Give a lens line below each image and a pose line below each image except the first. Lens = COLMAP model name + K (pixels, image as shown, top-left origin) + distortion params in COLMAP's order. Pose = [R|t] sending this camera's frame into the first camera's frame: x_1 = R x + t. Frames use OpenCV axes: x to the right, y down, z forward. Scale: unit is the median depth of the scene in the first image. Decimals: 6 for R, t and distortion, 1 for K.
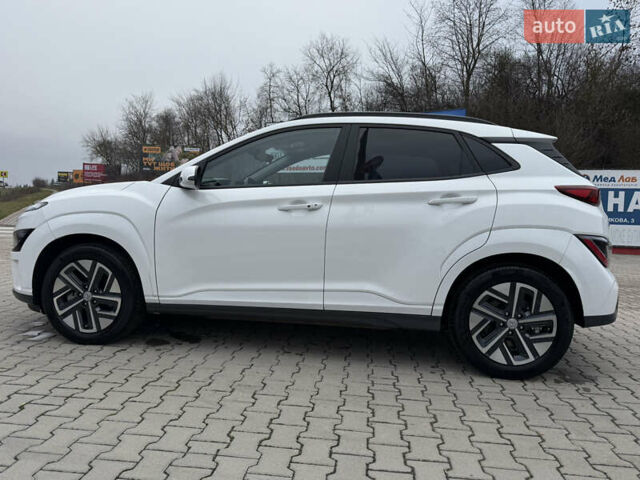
lens RADIAL K [[512.3, 0, 317.2], [0, 512.3, 241.3], [0, 0, 1]] dist [0.036268, -0.033654]
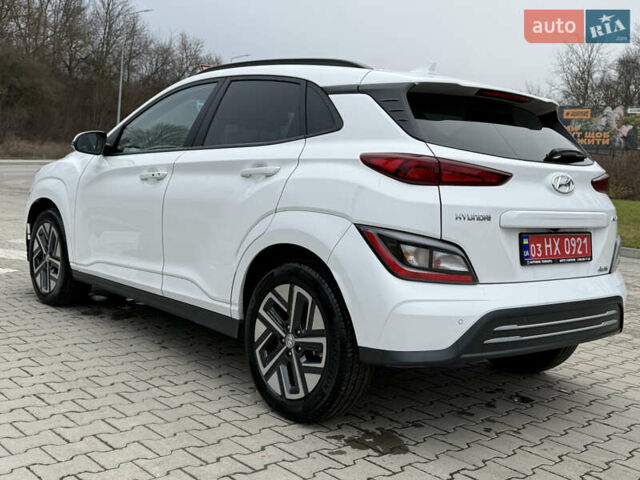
lens RADIAL K [[782.8, 0, 318.2], [0, 782.8, 240.8], [0, 0, 1]] dist [0.106993, 0.000000]
pose [[0.740281, 0.077484, -0.667818, 1.121953], [-0.090259, 0.995798, 0.015485, -0.002693], [0.666211, 0.048813, 0.744164, 0.189983]]
